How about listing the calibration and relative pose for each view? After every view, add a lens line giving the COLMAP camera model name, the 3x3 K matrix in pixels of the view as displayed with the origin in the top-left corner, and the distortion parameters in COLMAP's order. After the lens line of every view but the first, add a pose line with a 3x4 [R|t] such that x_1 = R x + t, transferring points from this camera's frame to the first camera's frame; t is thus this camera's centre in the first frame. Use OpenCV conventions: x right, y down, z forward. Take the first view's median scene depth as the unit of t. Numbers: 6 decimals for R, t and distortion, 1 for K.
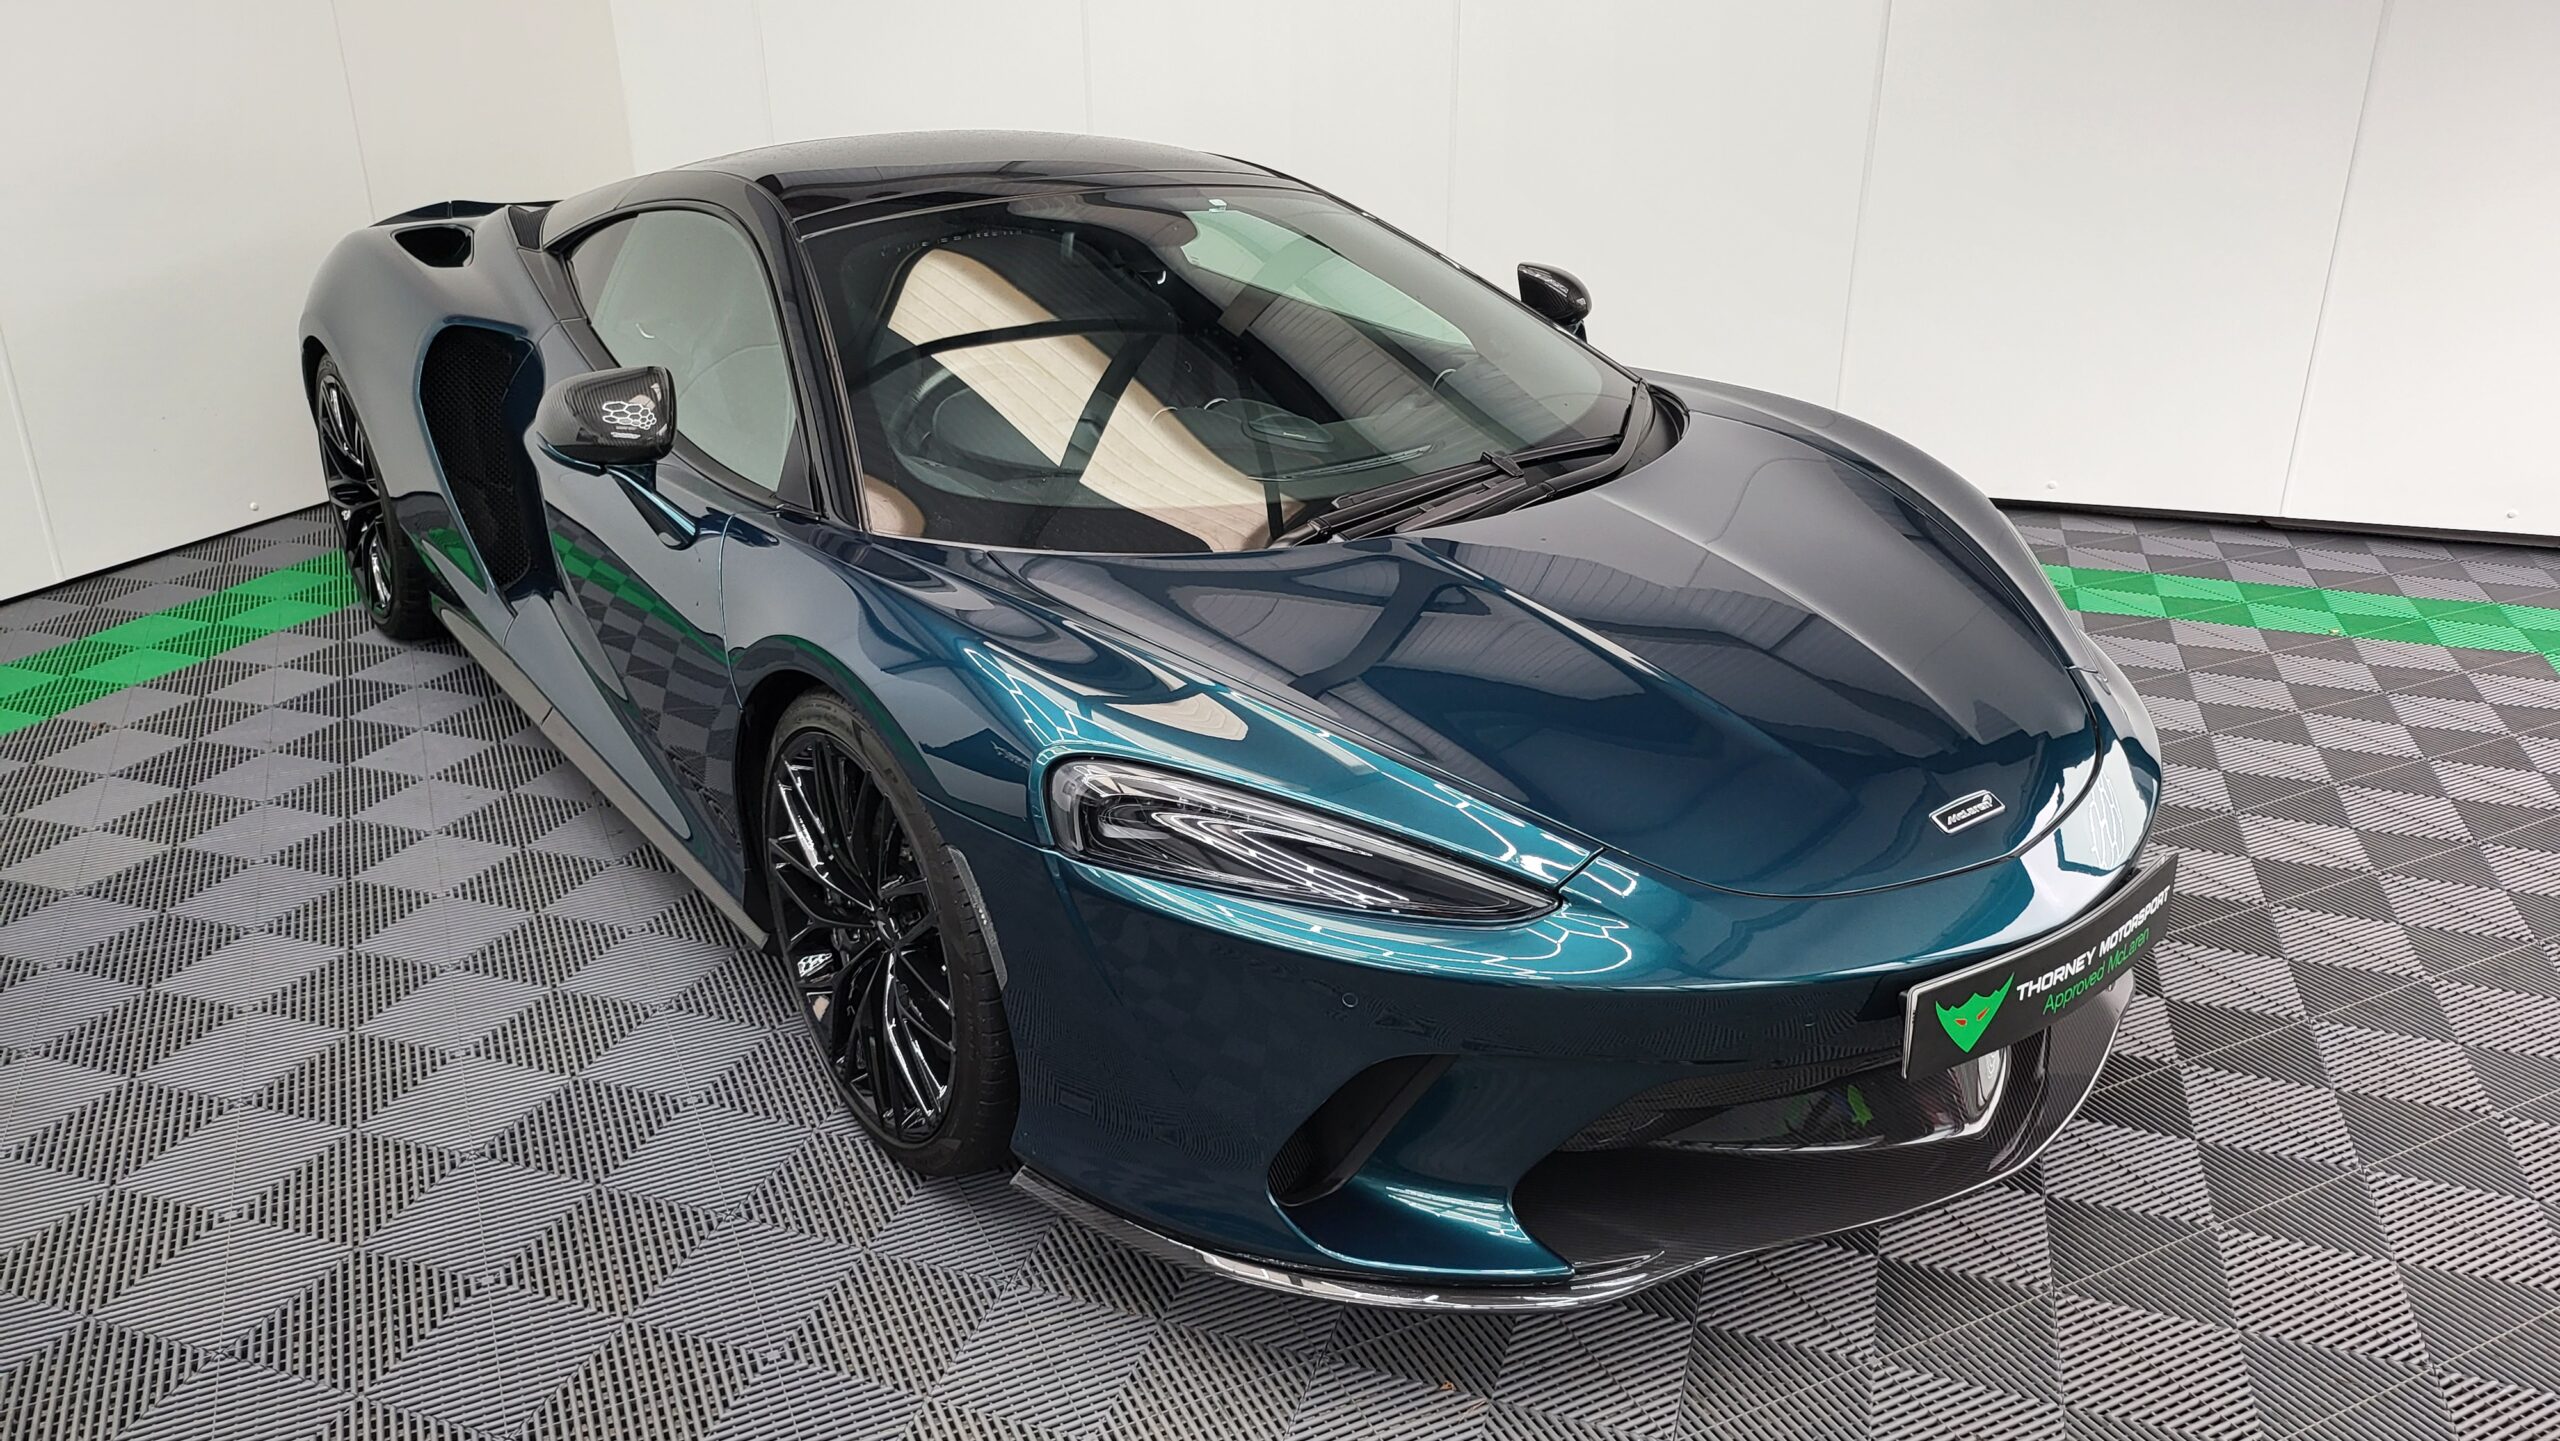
lens RADIAL K [[1797.0, 0, 1271.1], [0, 1797.0, 713.2], [0, 0, 1]] dist [0.043047, -0.047144]
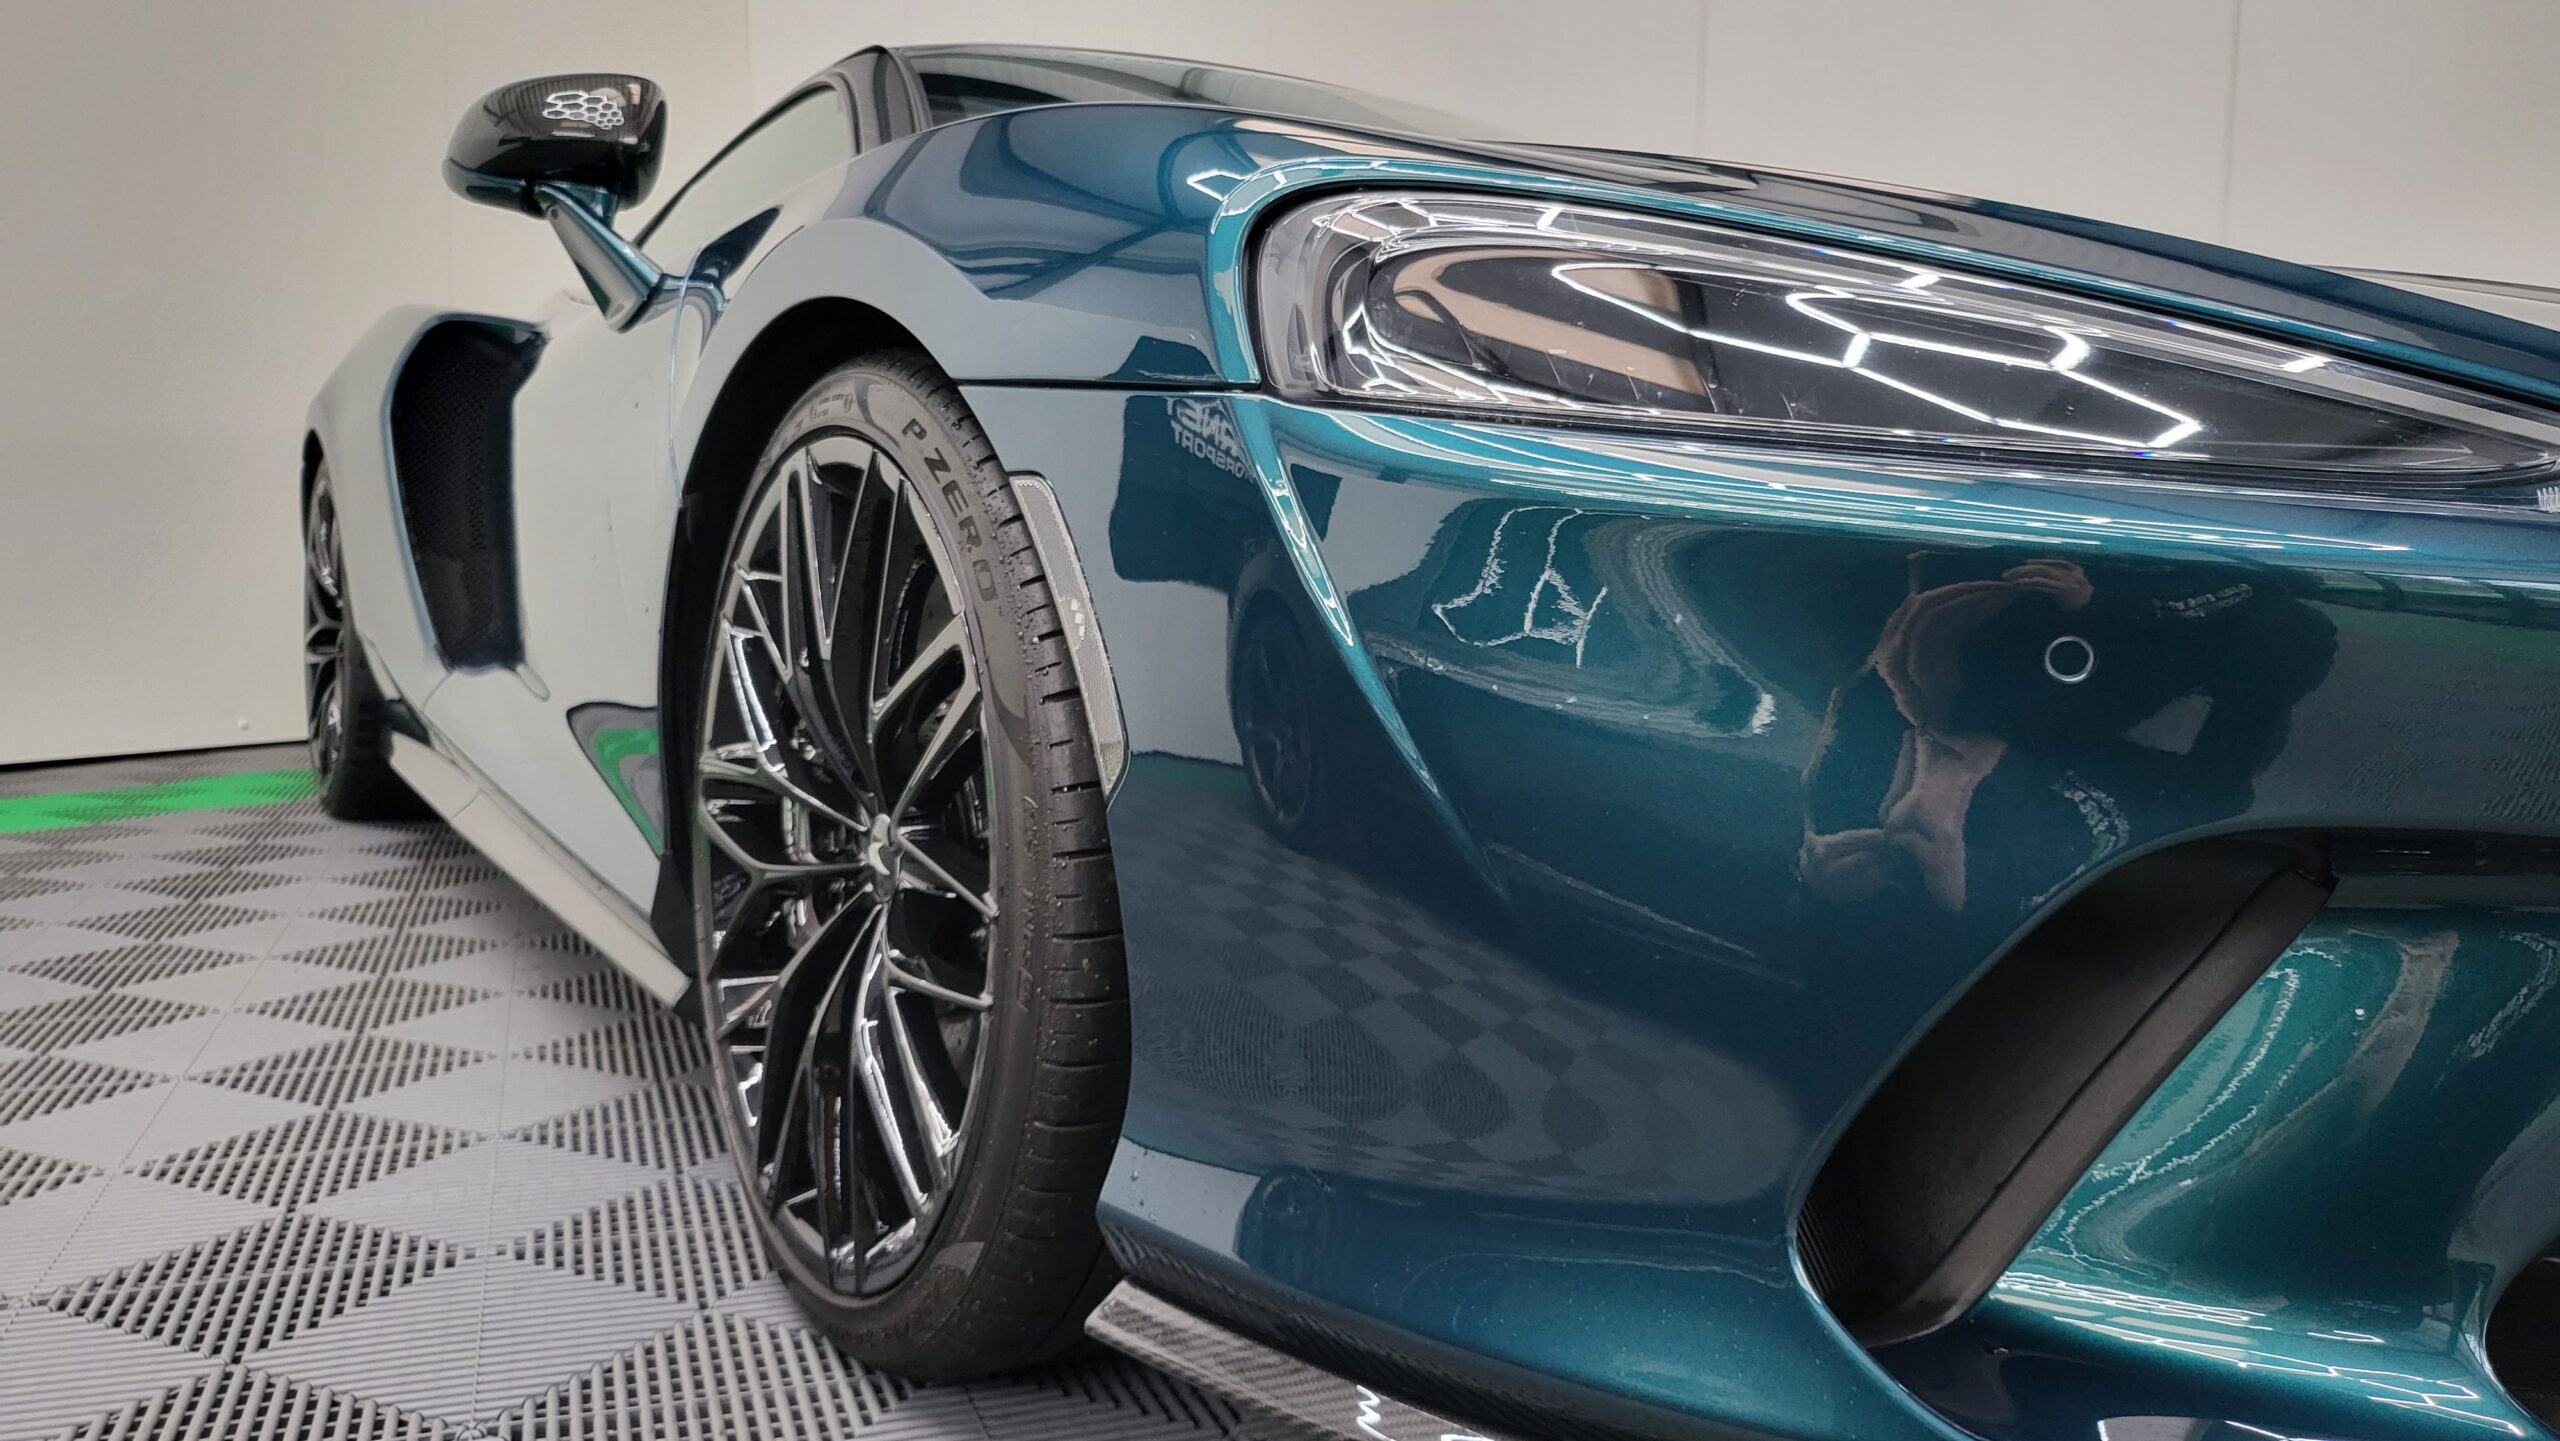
lens RADIAL K [[1797.0, 0, 1296.4], [0, 1797.0, 737.5], [0, 0, 1]] dist [0.043047, -0.047144]
pose [[0.997542, 0.035668, -0.060316, -0.063638], [-0.051338, 0.957853, -0.282633, 0.206721], [0.047693, 0.285035, 0.957330, 0.471594]]
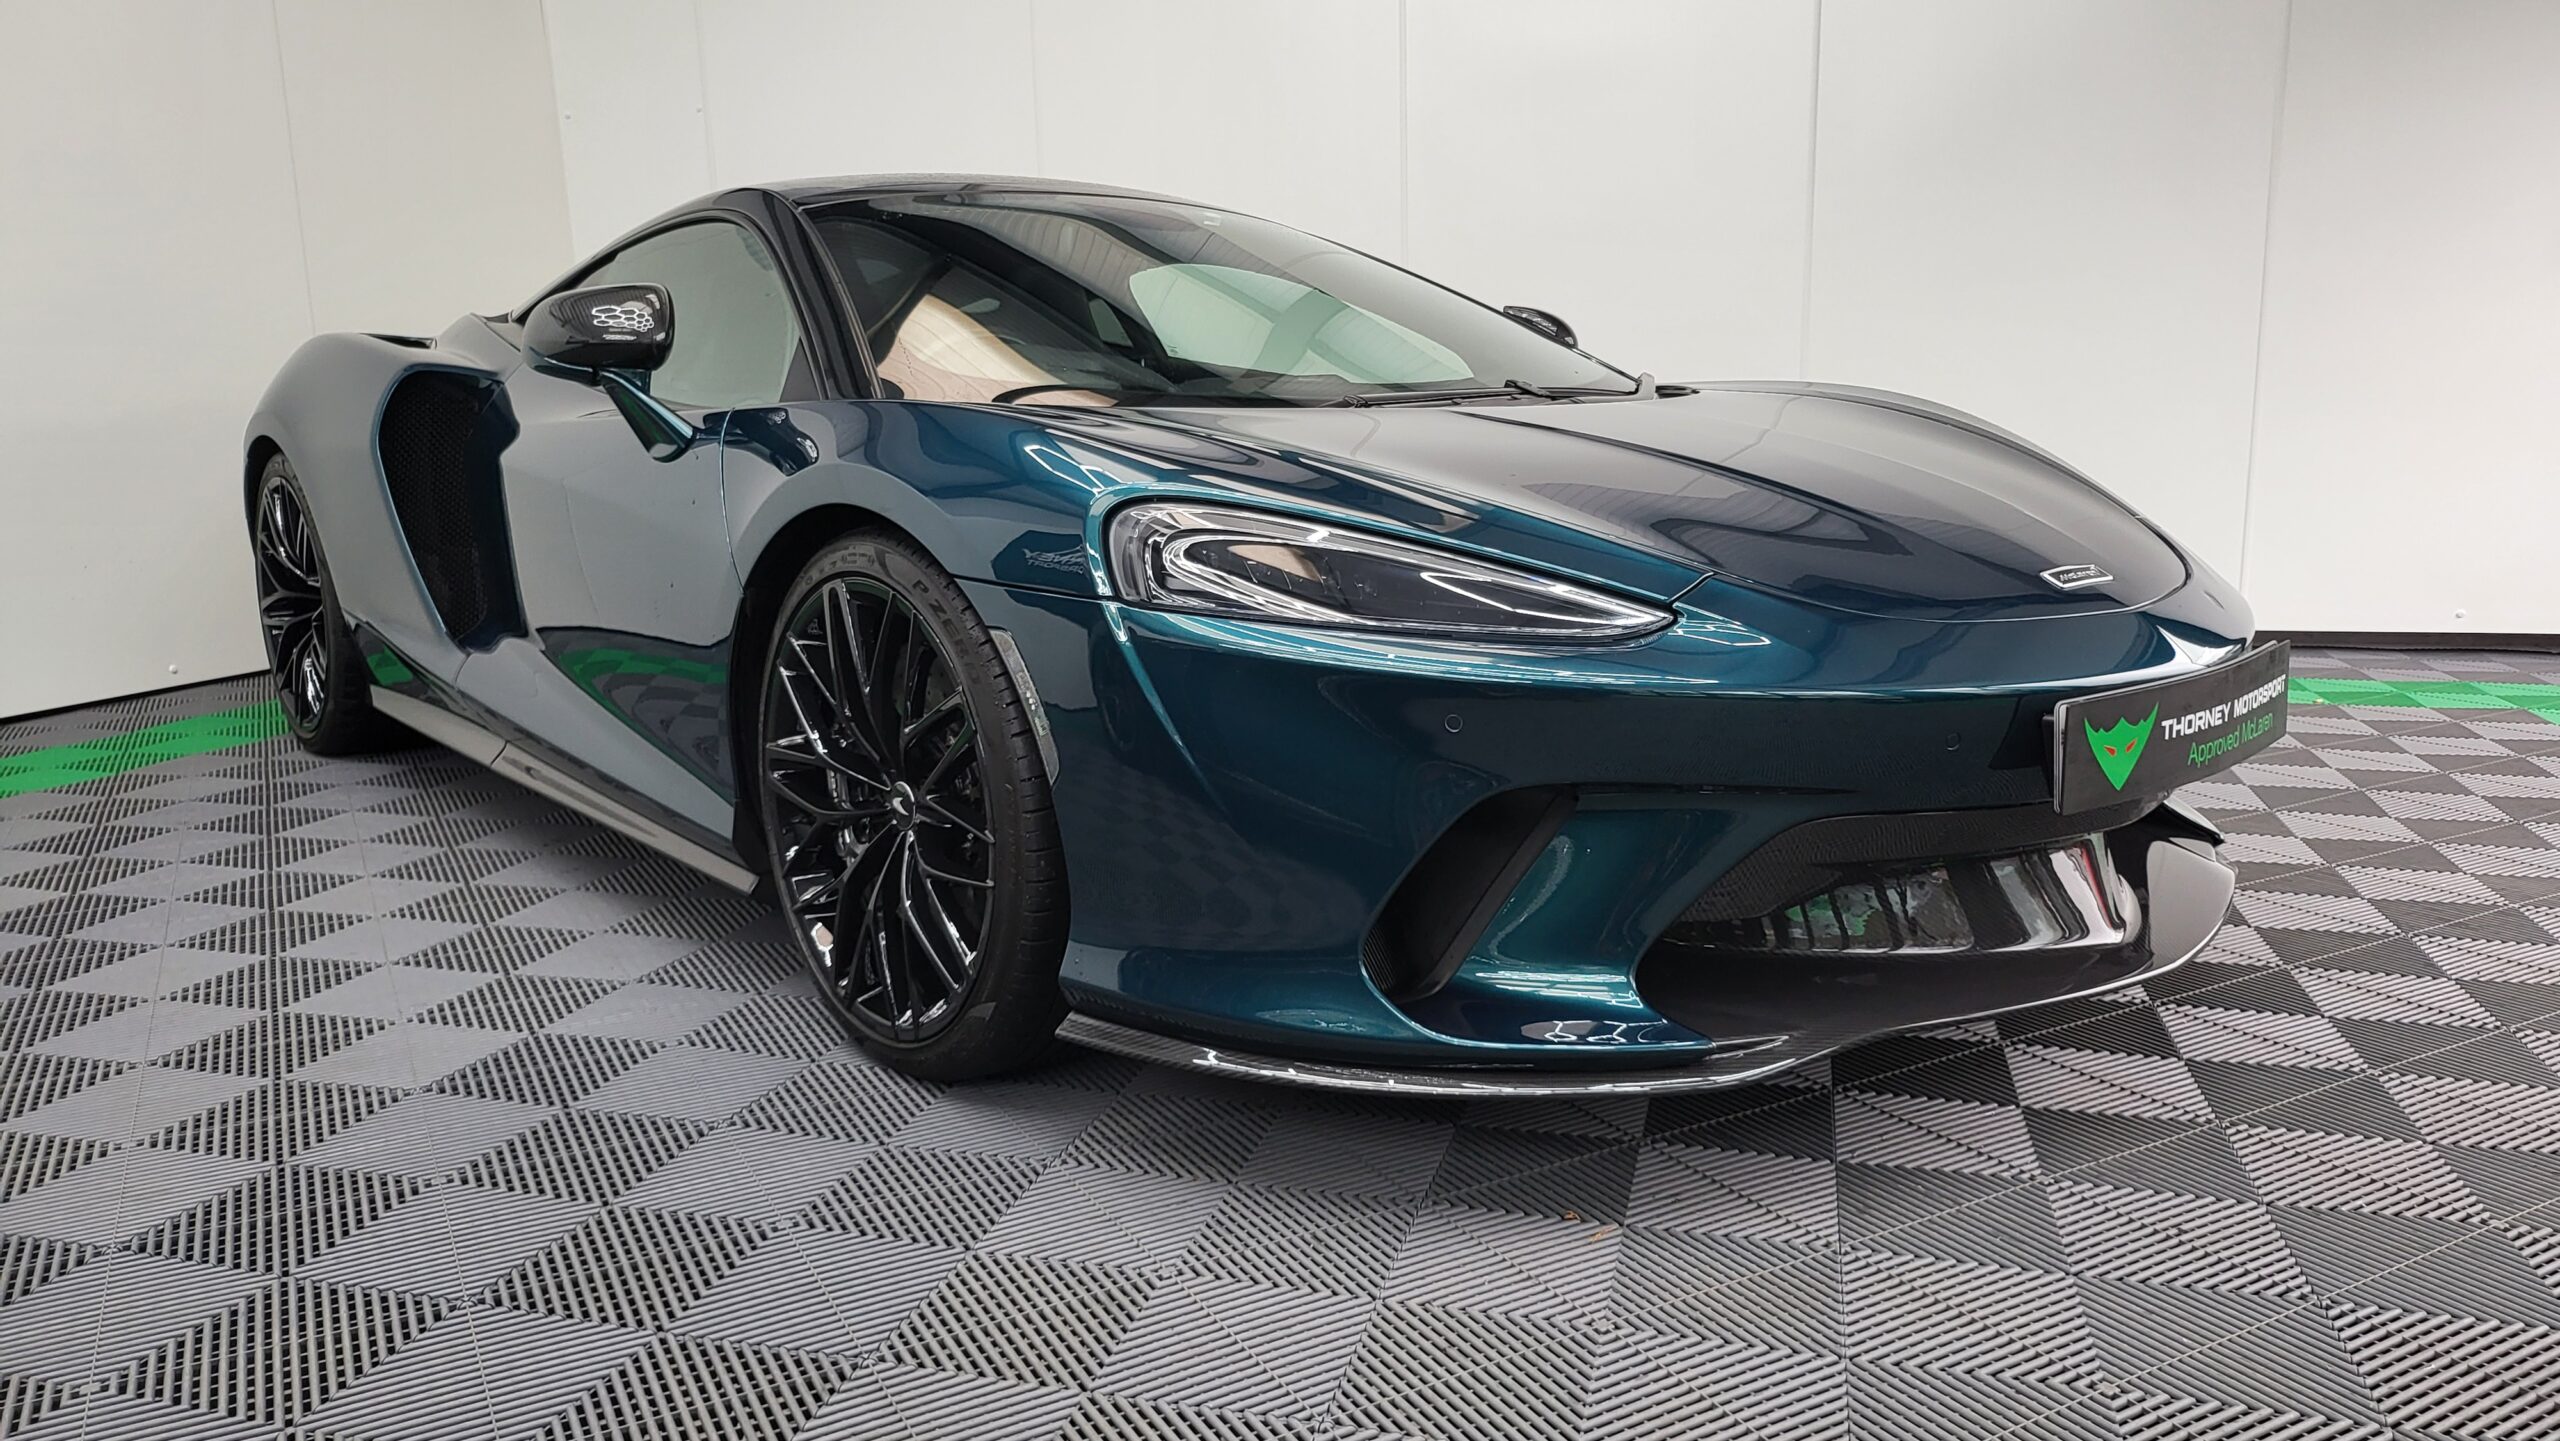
lens RADIAL K [[1797.0, 0, 1286.6], [0, 1797.0, 735.8], [0, 0, 1]] dist [0.043047, -0.047144]
pose [[0.998116, -0.024537, 0.056242, -0.065852], [0.034640, 0.981865, -0.186391, 0.240175], [-0.050649, 0.187988, 0.980865, 0.088365]]
